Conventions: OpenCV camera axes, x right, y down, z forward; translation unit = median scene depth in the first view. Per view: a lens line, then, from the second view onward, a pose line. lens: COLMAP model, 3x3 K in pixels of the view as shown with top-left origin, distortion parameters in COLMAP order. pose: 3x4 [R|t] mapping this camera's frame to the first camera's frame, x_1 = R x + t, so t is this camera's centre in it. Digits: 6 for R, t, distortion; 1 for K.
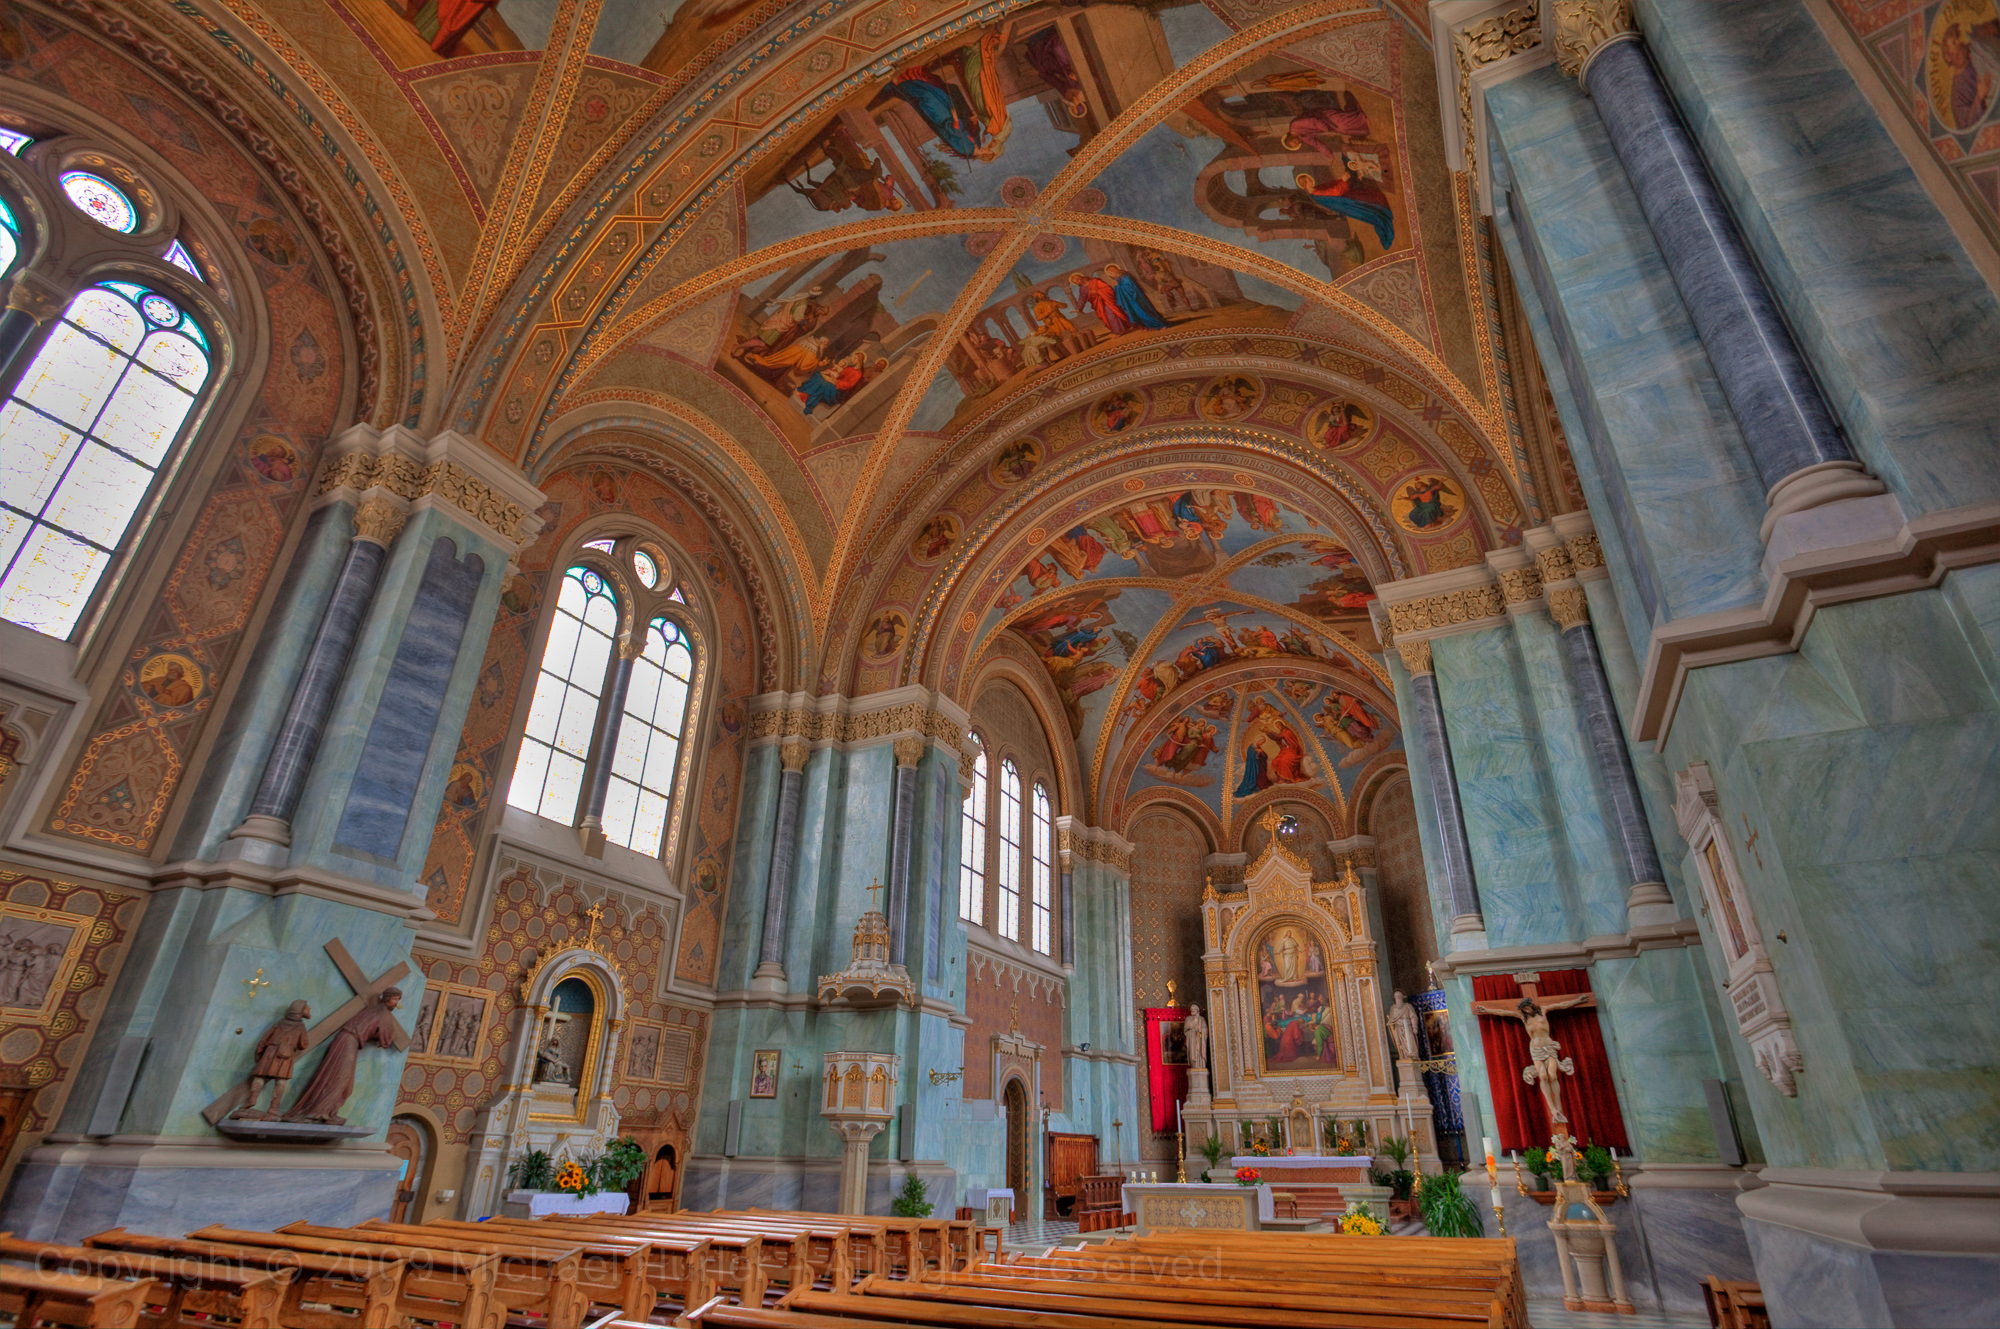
lens RADIAL K [[978.4, 0, 1000.0], [0, 978.4, 664.5], [0, 0, 1]] dist [0.028372, 0.000398]
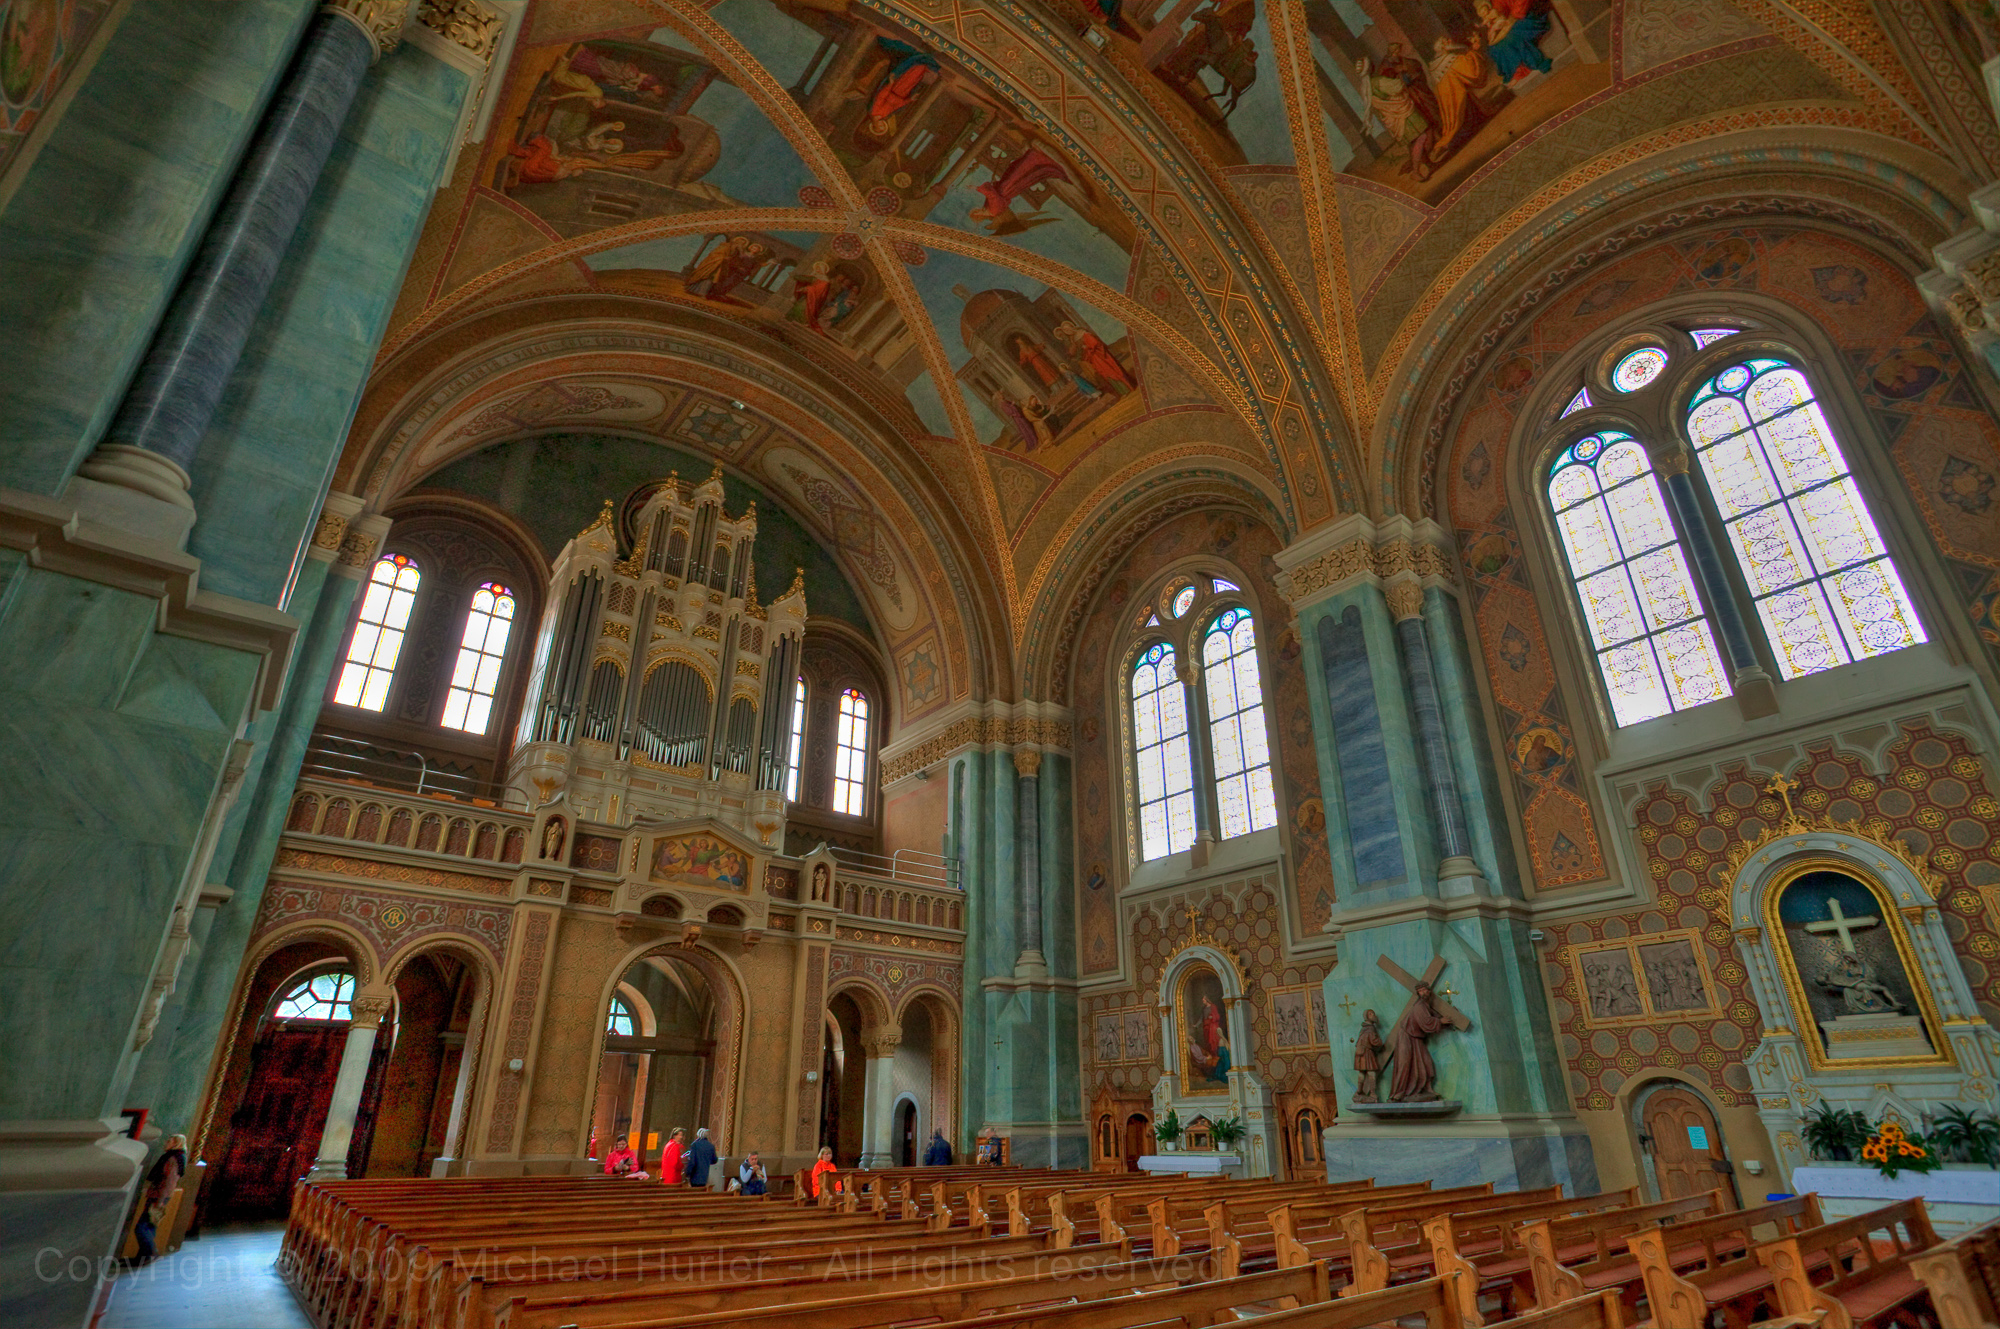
lens RADIAL K [[988.0, 0, 1000.0], [0, 988.0, 664.5], [0, 0, 1]] dist [-0.105025, 0.052028]
pose [[-0.410734, -0.443770, -0.796471, 0.377219], [0.396030, 0.700014, -0.594257, 0.348732], [0.821254, -0.559508, -0.111774, 0.618242]]
